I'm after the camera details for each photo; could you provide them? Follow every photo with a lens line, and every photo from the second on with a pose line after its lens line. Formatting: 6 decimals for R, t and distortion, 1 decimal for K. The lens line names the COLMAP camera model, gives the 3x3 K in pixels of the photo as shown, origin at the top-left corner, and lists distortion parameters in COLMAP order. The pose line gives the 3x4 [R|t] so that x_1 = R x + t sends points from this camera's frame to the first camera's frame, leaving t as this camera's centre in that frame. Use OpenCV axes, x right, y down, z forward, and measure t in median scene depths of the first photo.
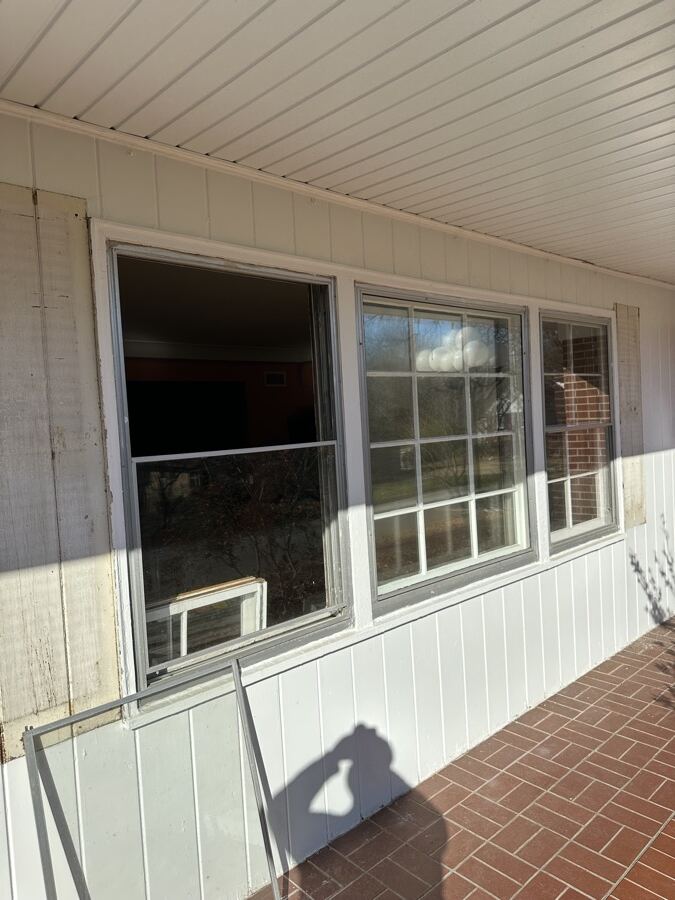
lens RADIAL K [[643.3, 0, 339.6], [0, 643.3, 446.6], [0, 0, 1]] dist [0.021213, -0.026519]
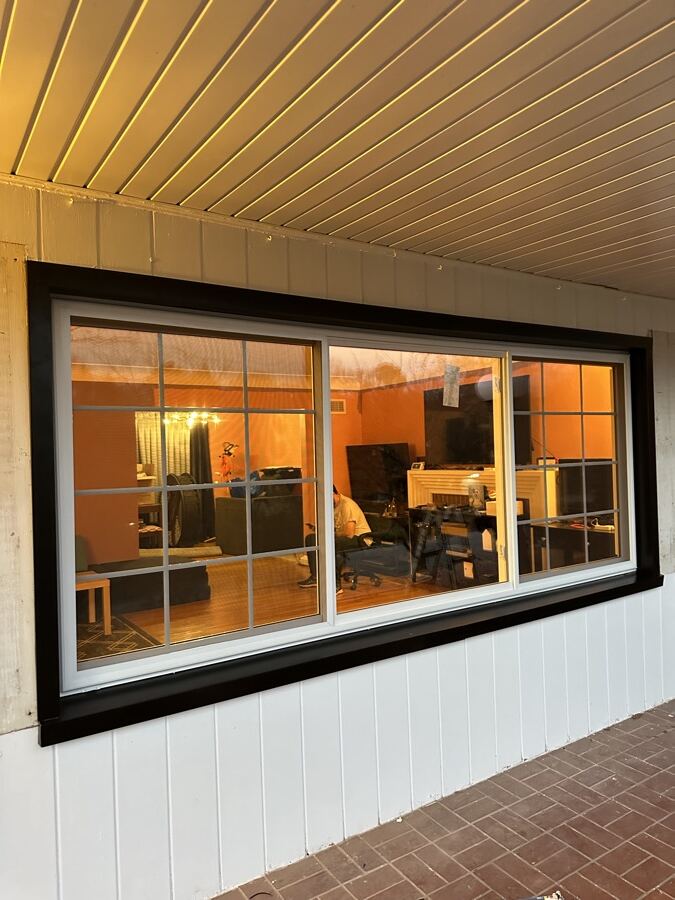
lens RADIAL K [[643.3, 0, 337.6], [0, 643.3, 450.2], [0, 0, 1]] dist [0.021213, -0.026519]
pose [[0.983718, 0.023944, -0.178117, 0.210772], [-0.030007, 0.999056, -0.031423, -0.008834], [0.177197, 0.036256, 0.983507, 0.014592]]
